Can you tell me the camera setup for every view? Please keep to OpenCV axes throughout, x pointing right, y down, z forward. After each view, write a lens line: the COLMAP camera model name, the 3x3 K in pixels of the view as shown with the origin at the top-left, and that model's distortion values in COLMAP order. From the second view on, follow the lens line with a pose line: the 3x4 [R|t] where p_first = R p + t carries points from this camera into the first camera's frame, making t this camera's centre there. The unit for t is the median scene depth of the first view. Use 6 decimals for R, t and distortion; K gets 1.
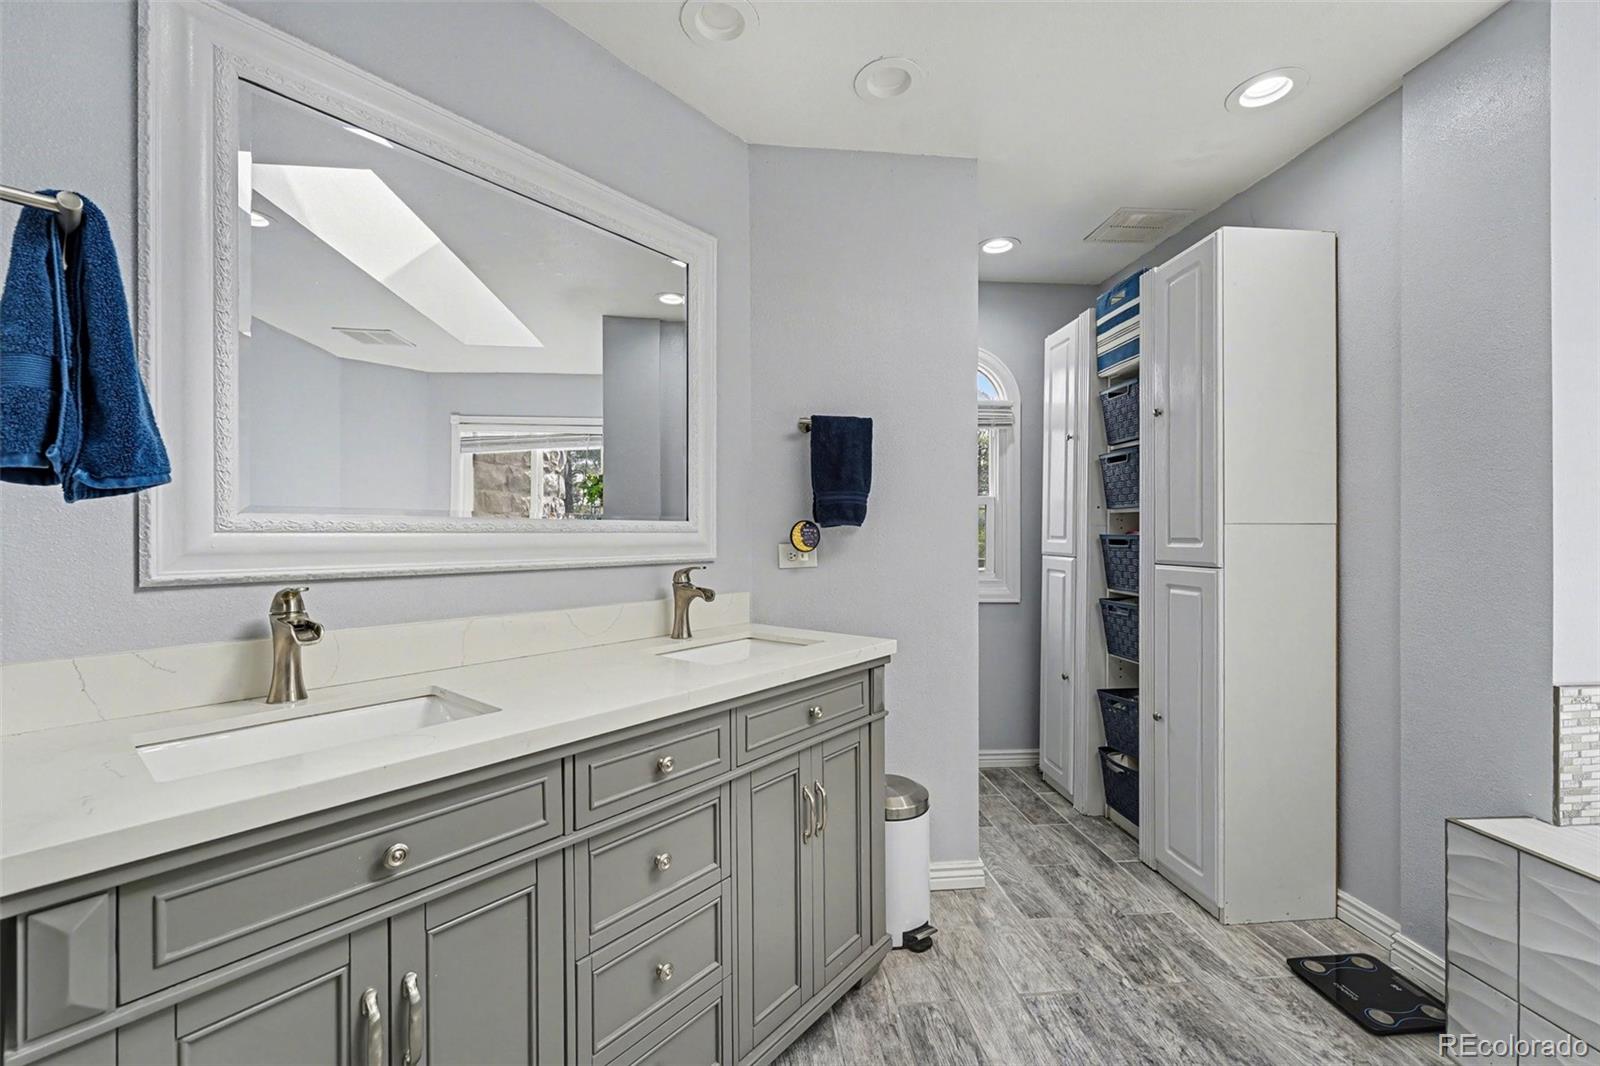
lens RADIAL K [[656.1, 0, 800.4], [0, 656.1, 532.6], [0, 0, 1]] dist [-0.007952, 0.000819]
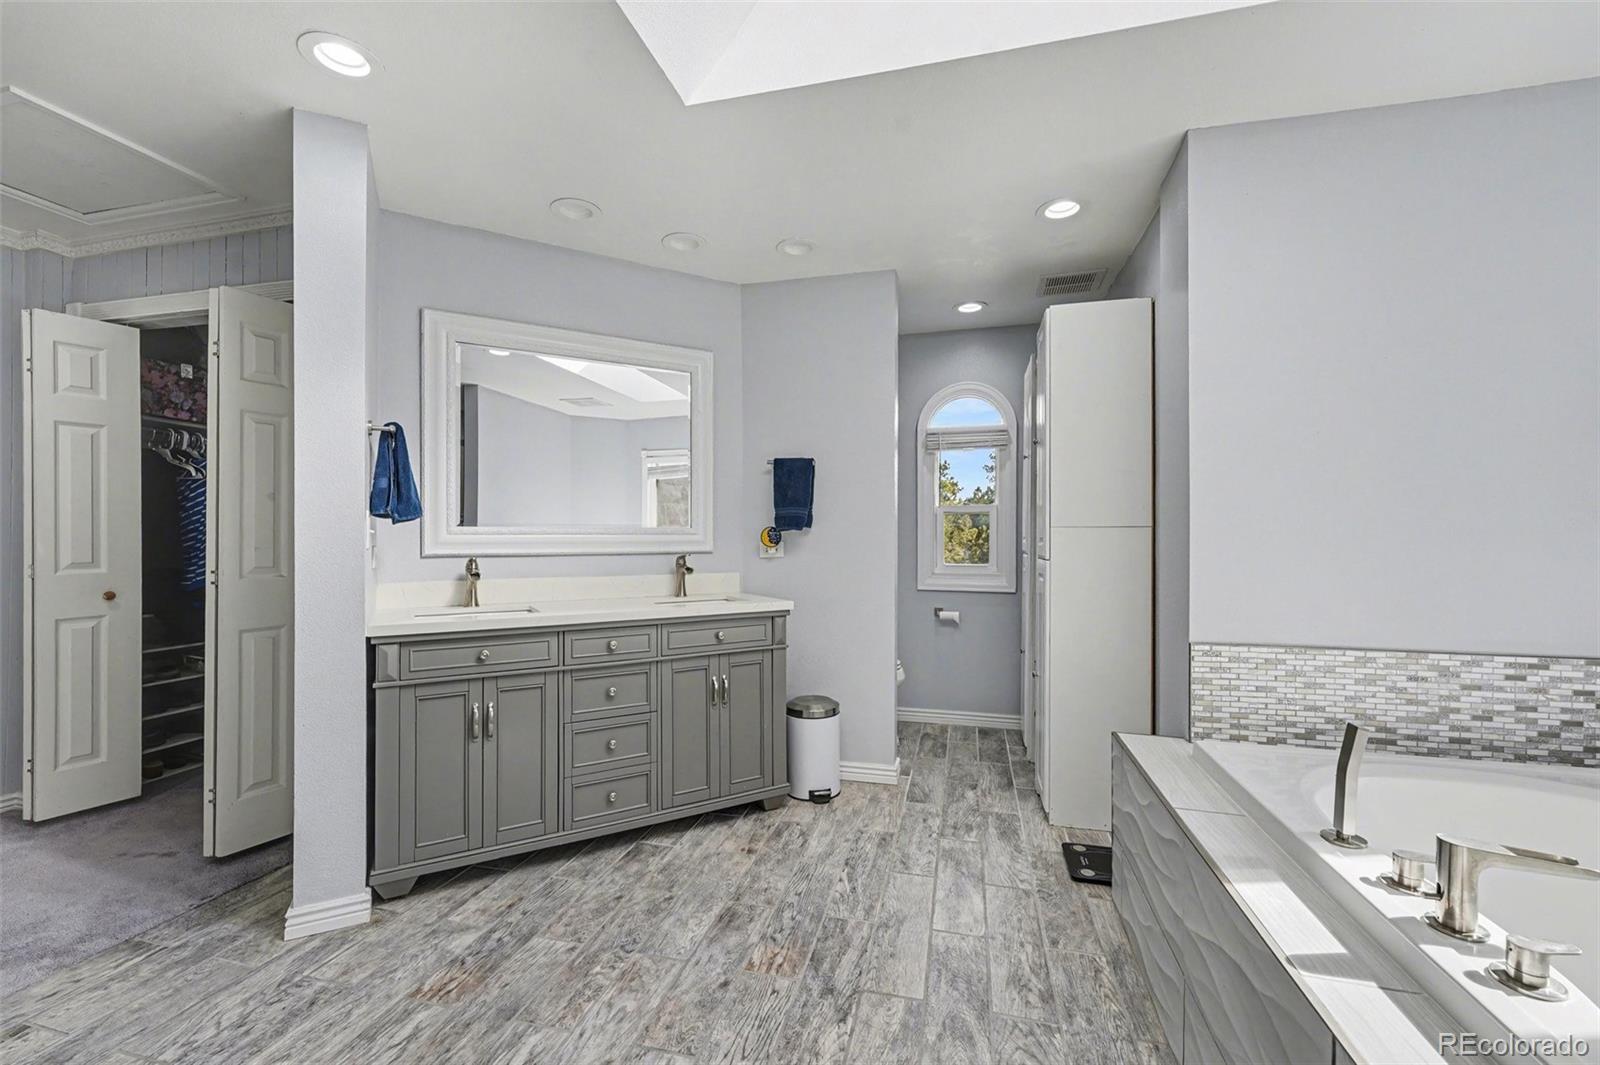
lens RADIAL K [[656.1, 0, 799.5], [0, 656.1, 532.4], [0, 0, 1]] dist [-0.007952, 0.000819]
pose [[0.937927, -0.004624, -0.346803, 0.727072], [0.002504, 0.999975, -0.006562, 0.006110], [0.346825, 0.005286, 0.937915, -0.511123]]
